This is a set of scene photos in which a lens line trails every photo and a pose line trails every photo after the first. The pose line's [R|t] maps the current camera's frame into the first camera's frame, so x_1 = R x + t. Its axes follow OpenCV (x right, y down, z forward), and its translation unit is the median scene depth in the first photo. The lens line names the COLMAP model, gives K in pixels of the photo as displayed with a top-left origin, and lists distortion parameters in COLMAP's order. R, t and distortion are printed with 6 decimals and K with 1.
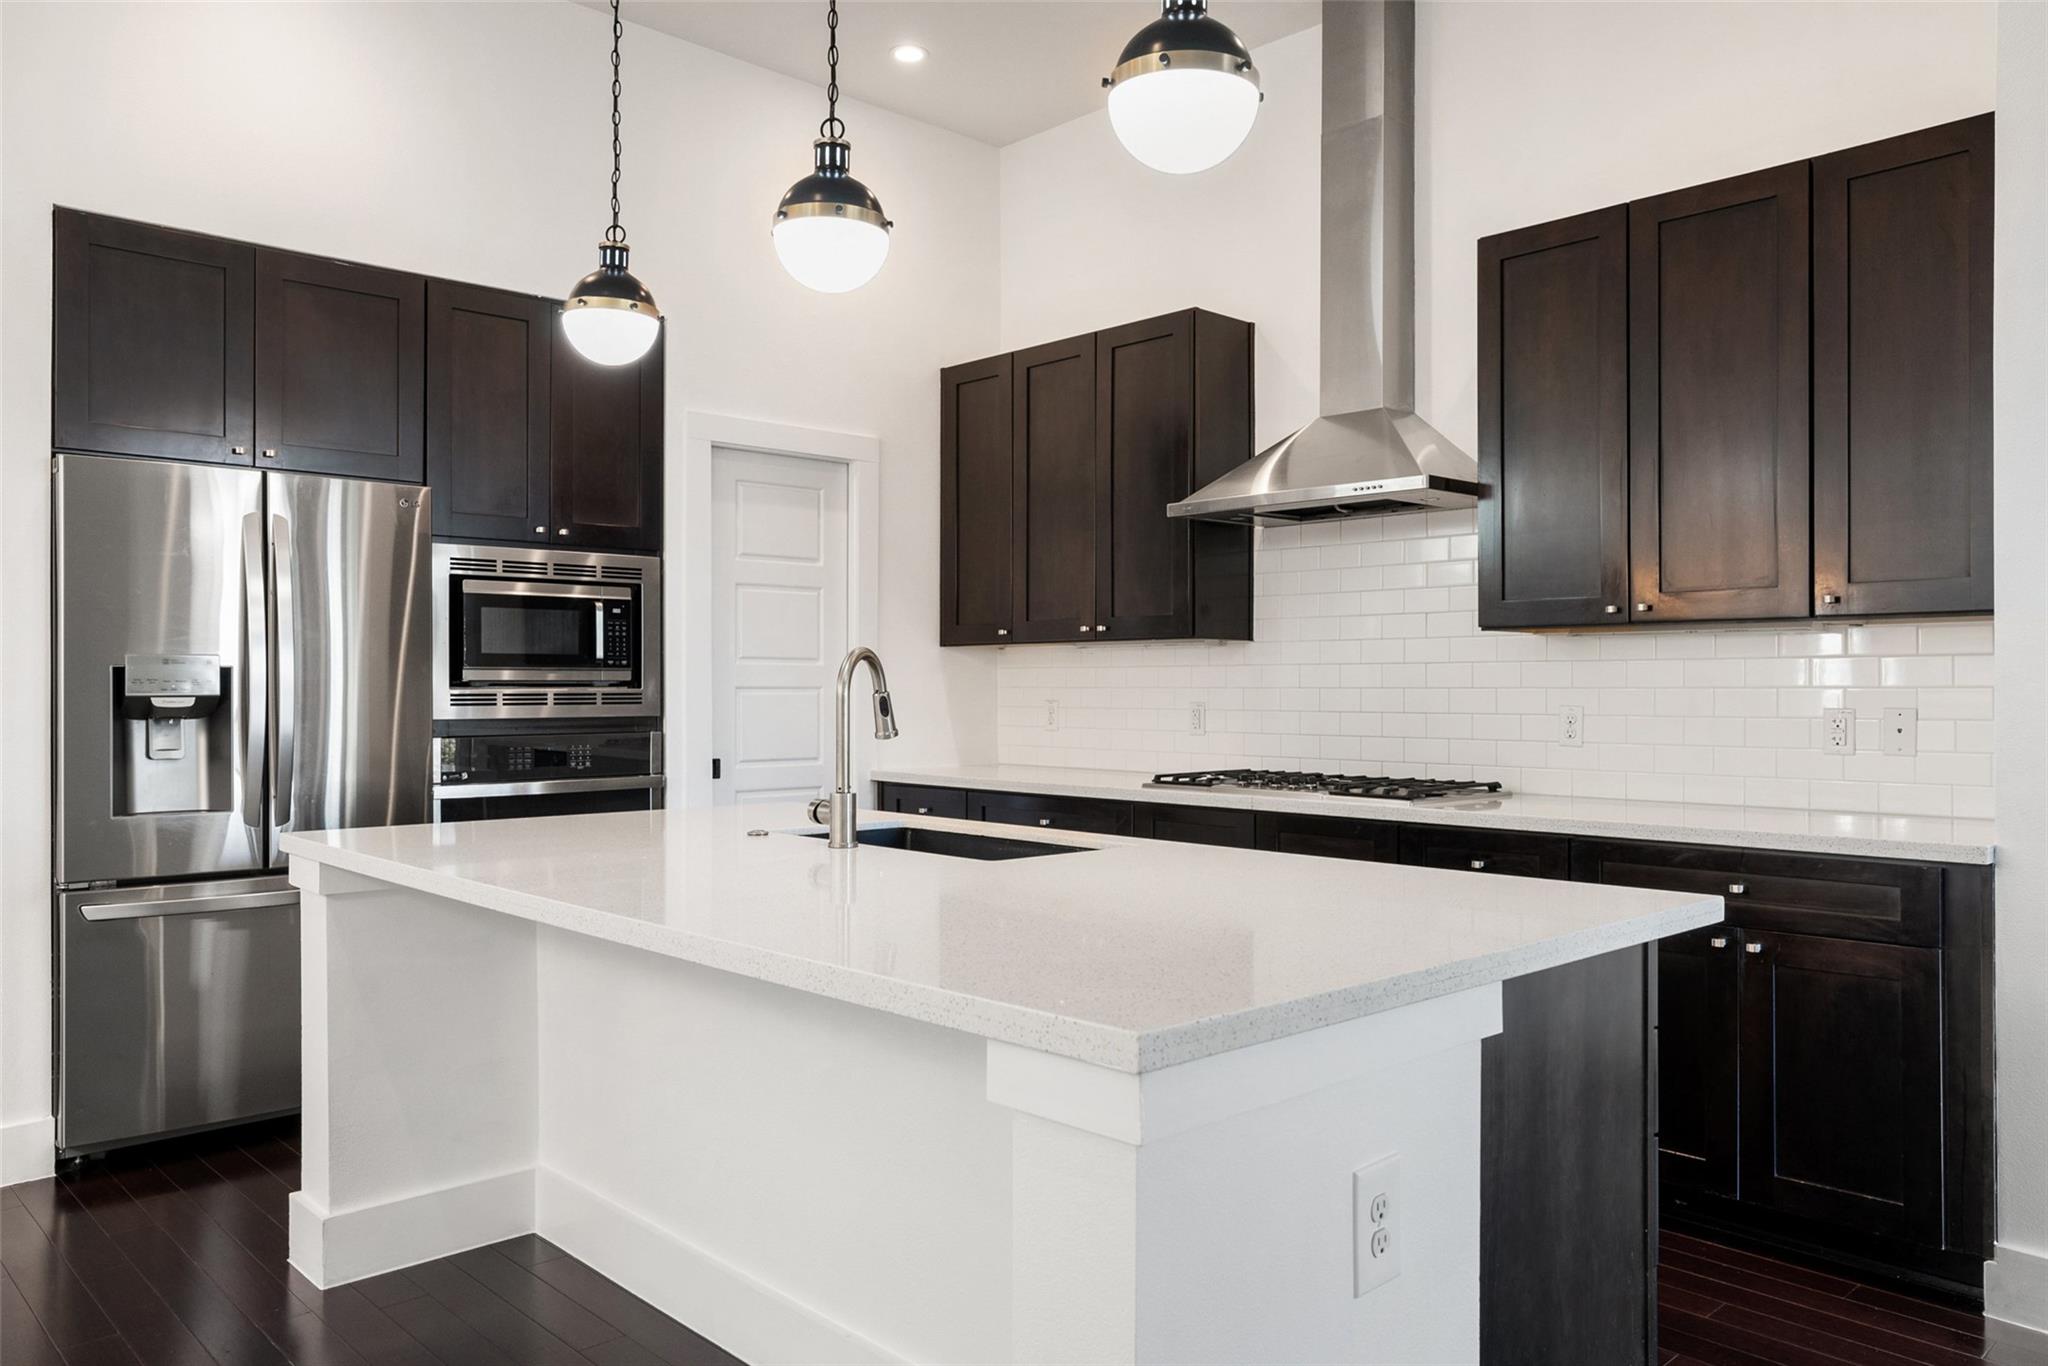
lens RADIAL K [[1471.8, 0, 1024.0], [0, 1471.8, 683.0], [0, 0, 1]] dist [0.048458, 0.000478]
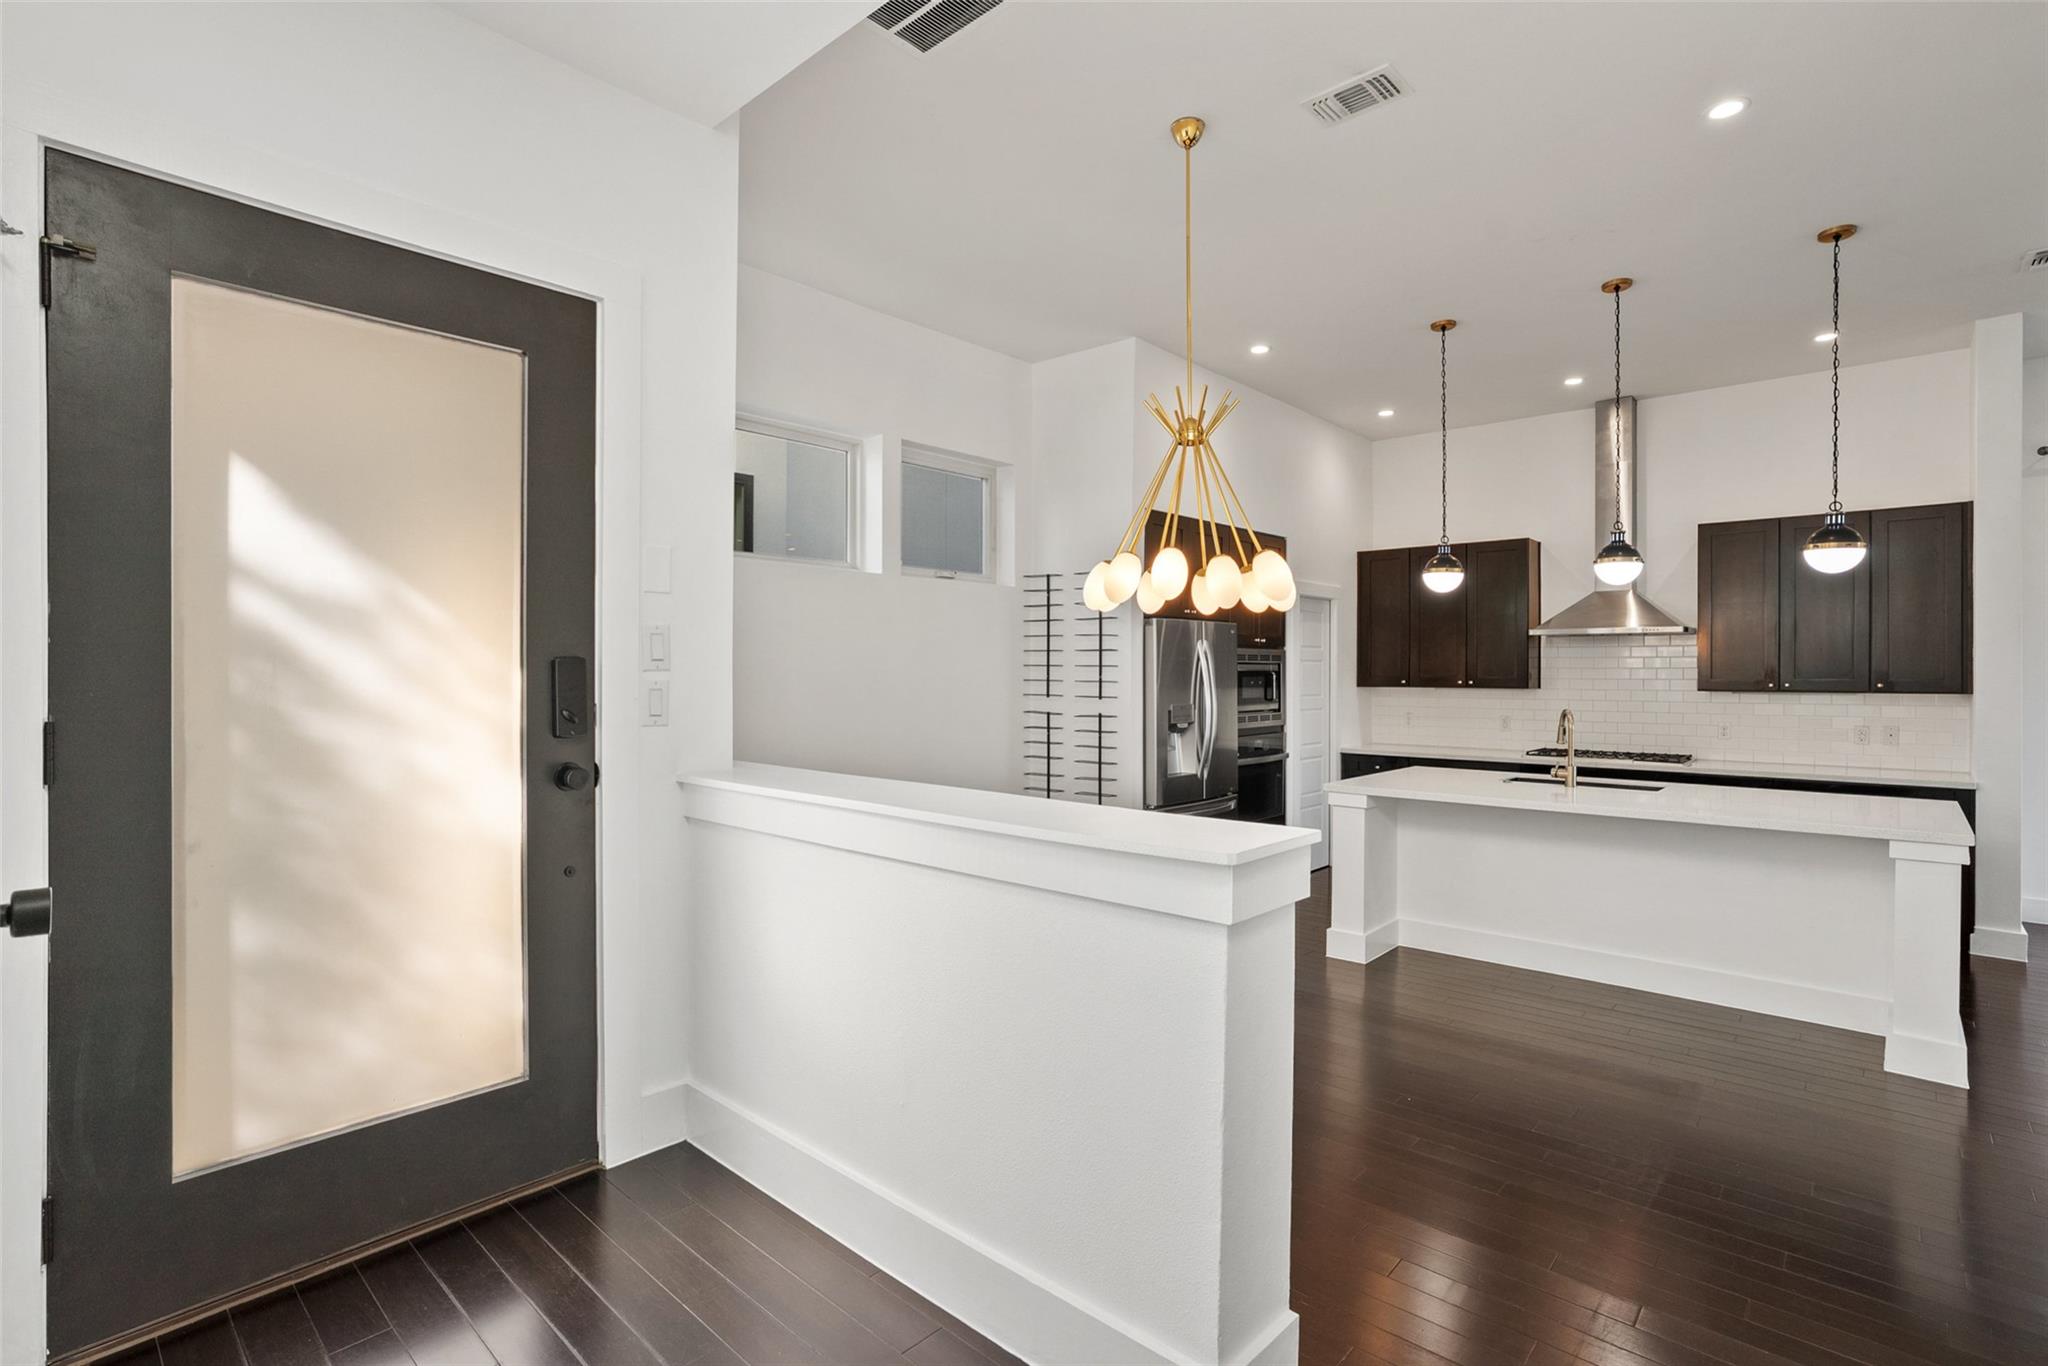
lens RADIAL K [[986.1, 0, 1024.0], [0, 986.1, 683.0], [0, 0, 1]] dist [-0.001032, 0.000035]
pose [[0.998069, 0.001335, 0.062095, -0.733720], [-0.002051, 0.999932, 0.011466, -0.054362], [-0.062076, -0.011571, 0.998004, -0.419212]]
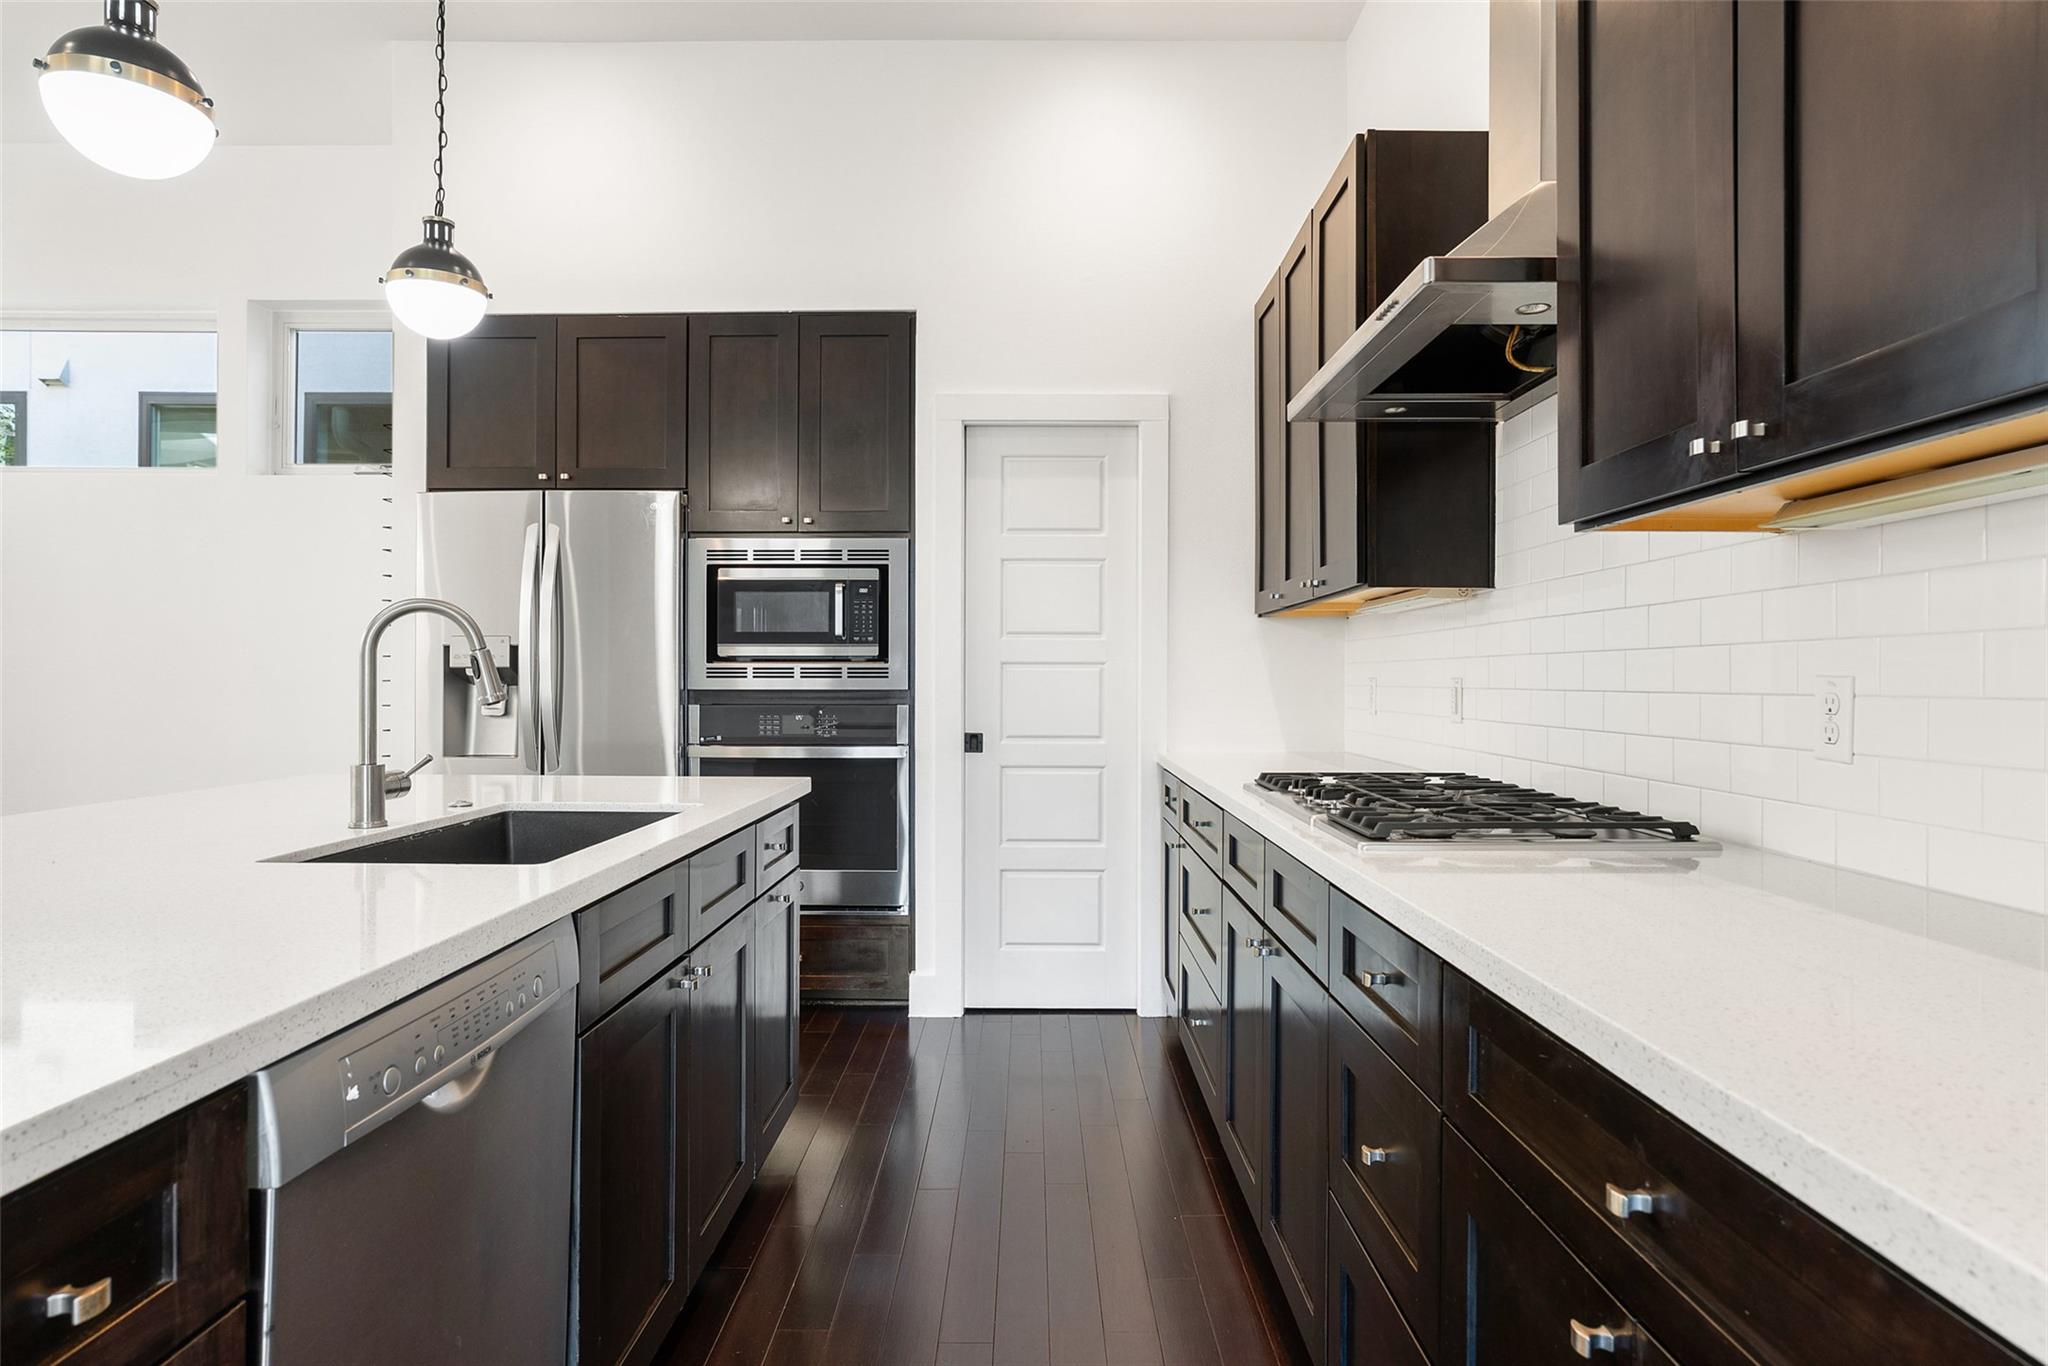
lens RADIAL K [[1143.0, 0, 1024.0], [0, 1143.0, 683.0], [0, 0, 1]] dist [-0.014396, 0.000191]
pose [[0.726530, 0.004317, -0.687121, 0.381173], [-0.000239, 0.999982, 0.006030, 0.013161], [0.687134, -0.004217, 0.726518, 0.482738]]
